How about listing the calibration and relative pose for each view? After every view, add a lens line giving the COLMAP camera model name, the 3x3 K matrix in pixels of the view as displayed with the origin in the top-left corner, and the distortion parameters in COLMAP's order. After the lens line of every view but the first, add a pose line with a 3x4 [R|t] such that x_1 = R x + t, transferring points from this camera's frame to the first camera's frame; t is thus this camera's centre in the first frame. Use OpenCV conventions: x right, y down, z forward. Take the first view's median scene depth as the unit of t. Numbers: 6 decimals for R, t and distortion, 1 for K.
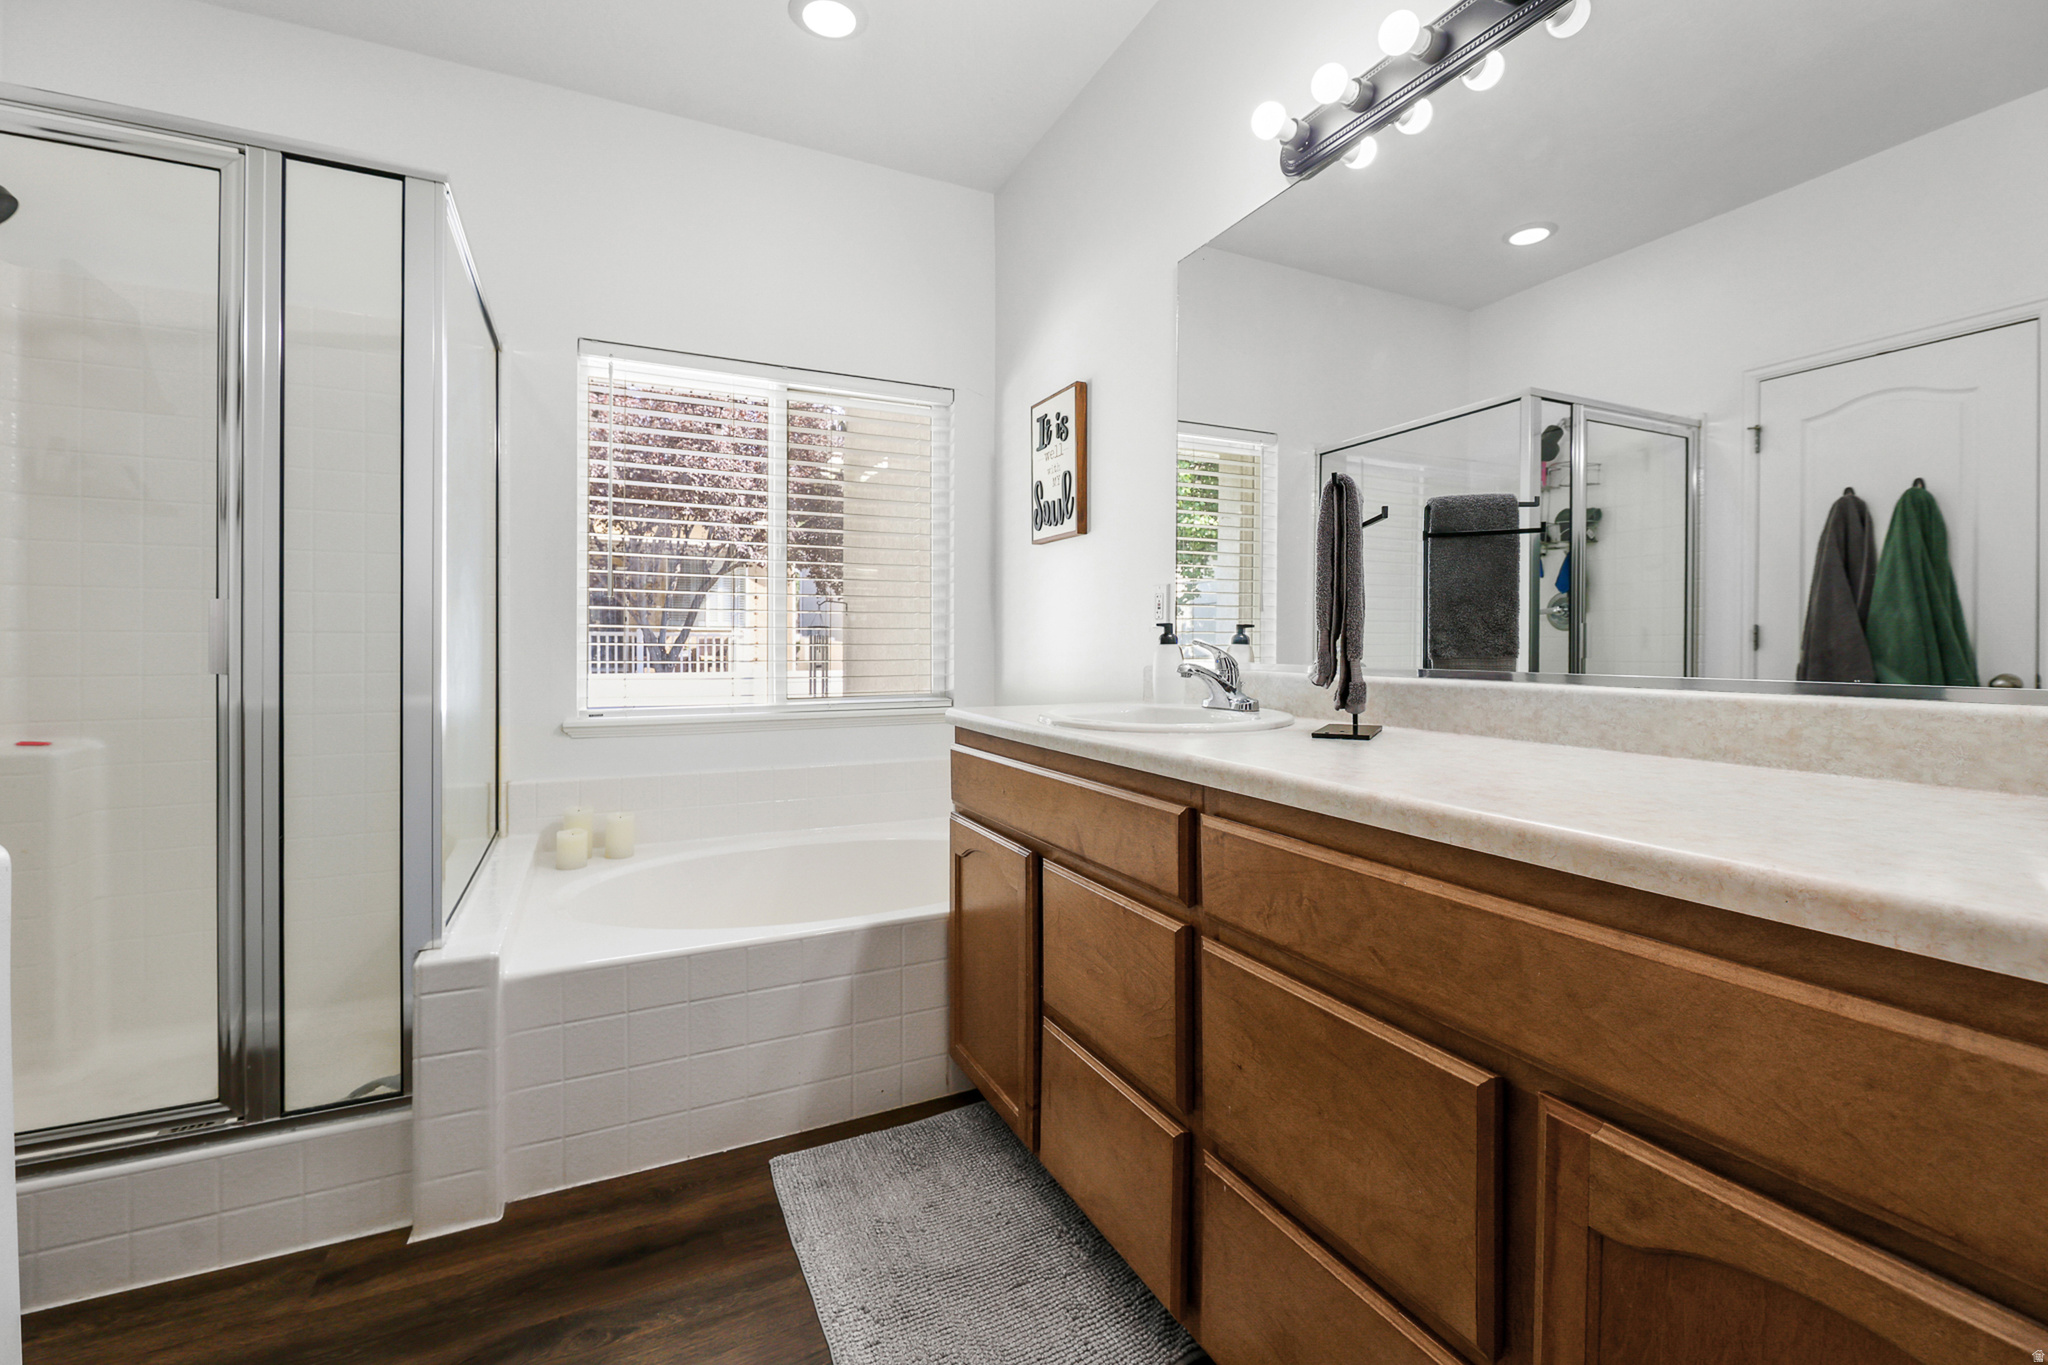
lens RADIAL K [[865.9, 0, 1019.1], [0, 865.9, 661.2], [0, 0, 1]] dist [-0.000283, -0.000245]
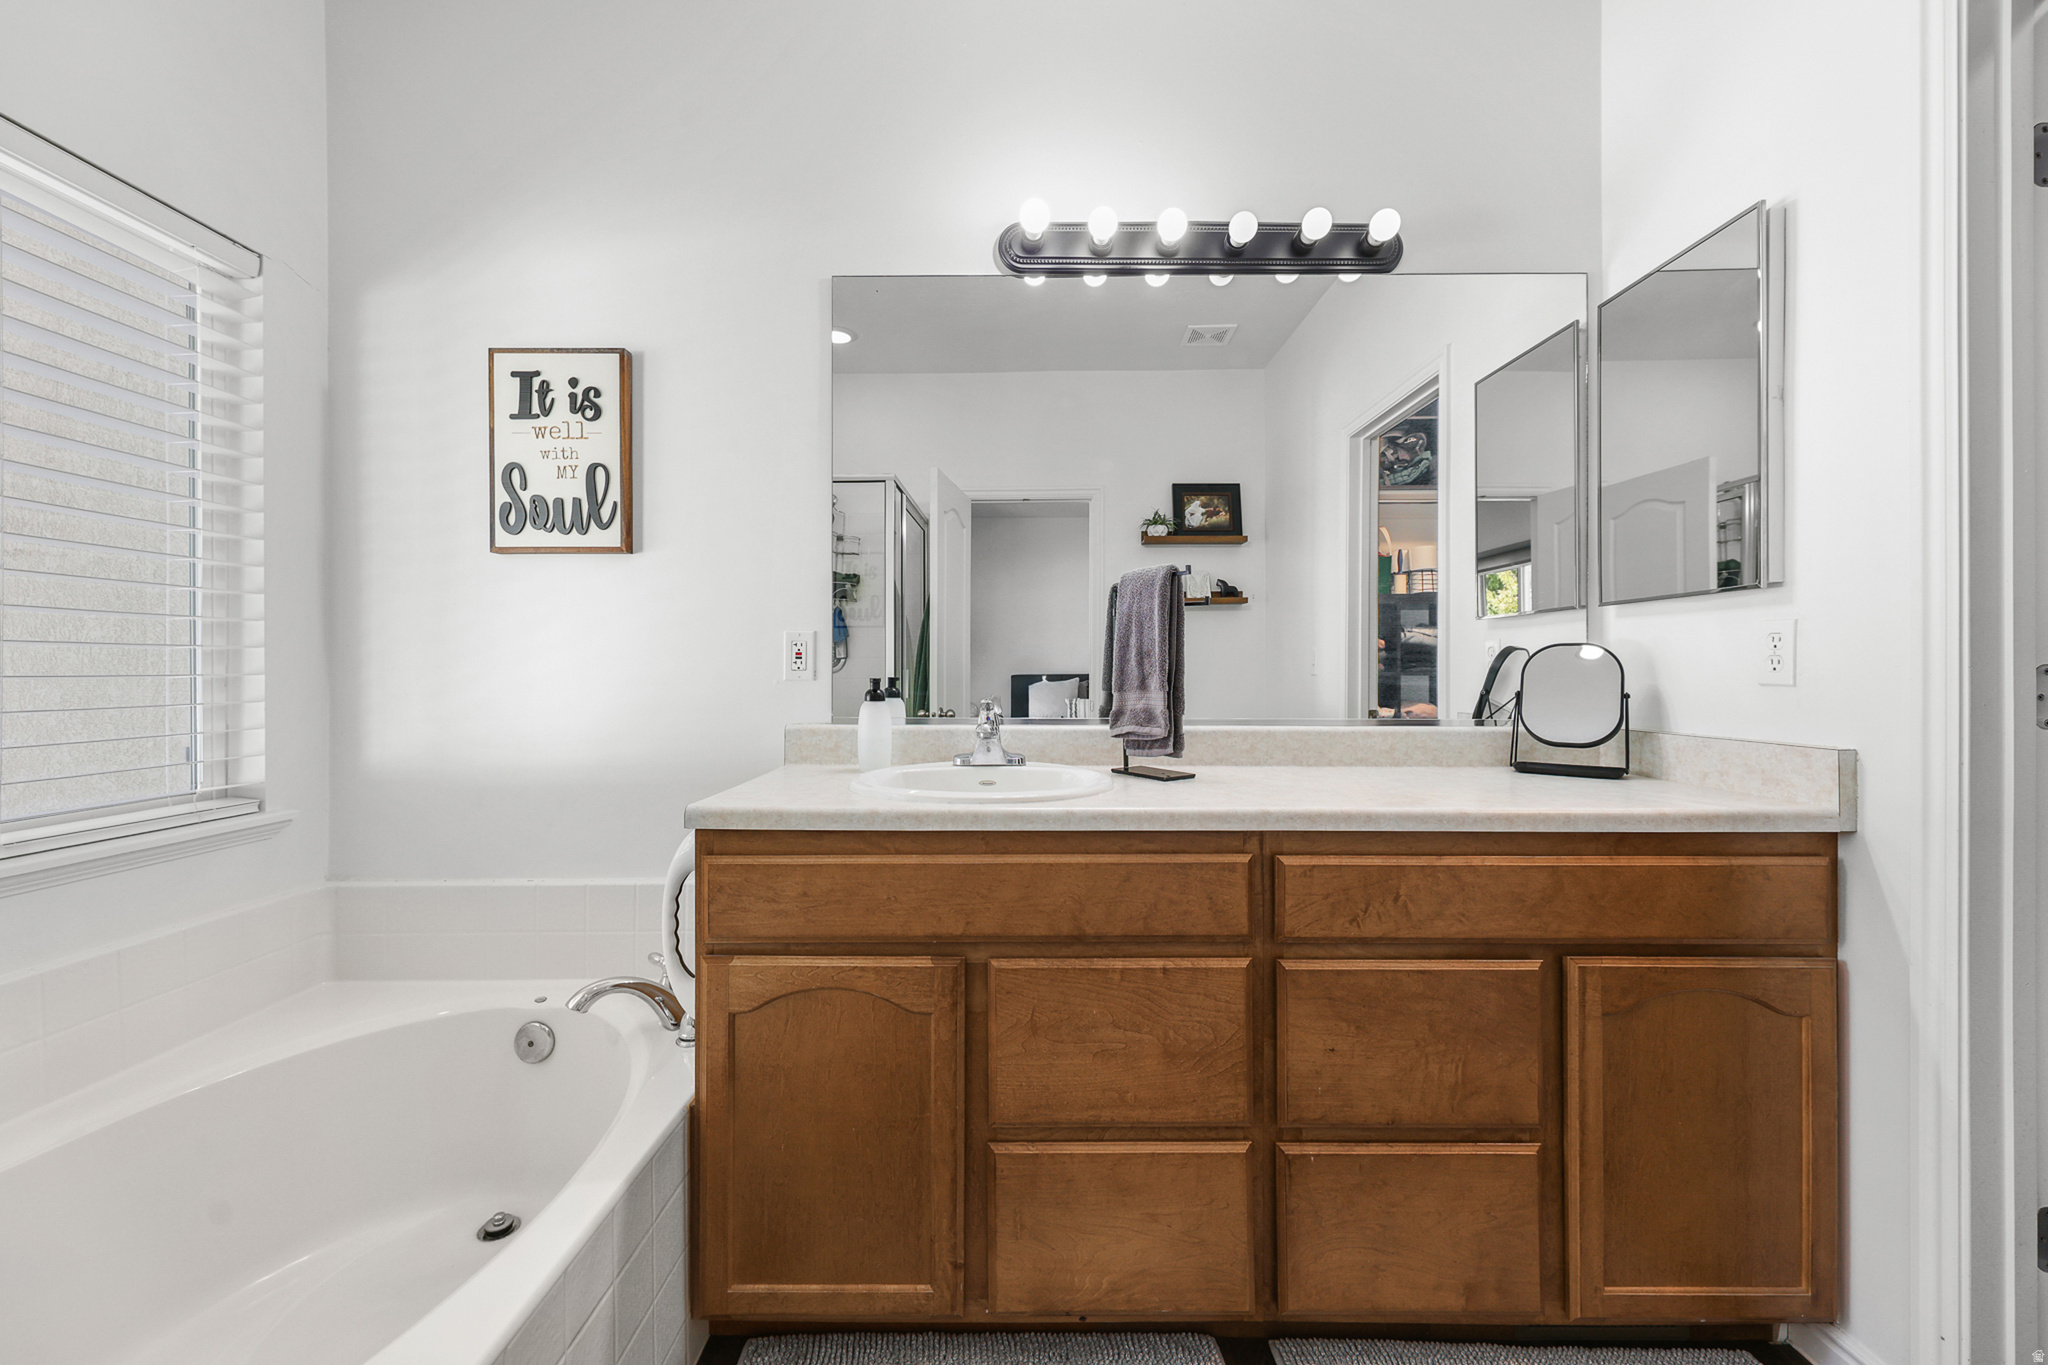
lens RADIAL K [[850.7, 0, 1024.0], [0, 850.7, 682.5], [0, 0, 1]] dist [0.001658, 0.000207]
pose [[0.435485, -0.011955, 0.900117, -0.811525], [0.017484, 0.999836, 0.004821, -0.057754], [-0.900026, 0.013638, 0.435622, 0.673199]]
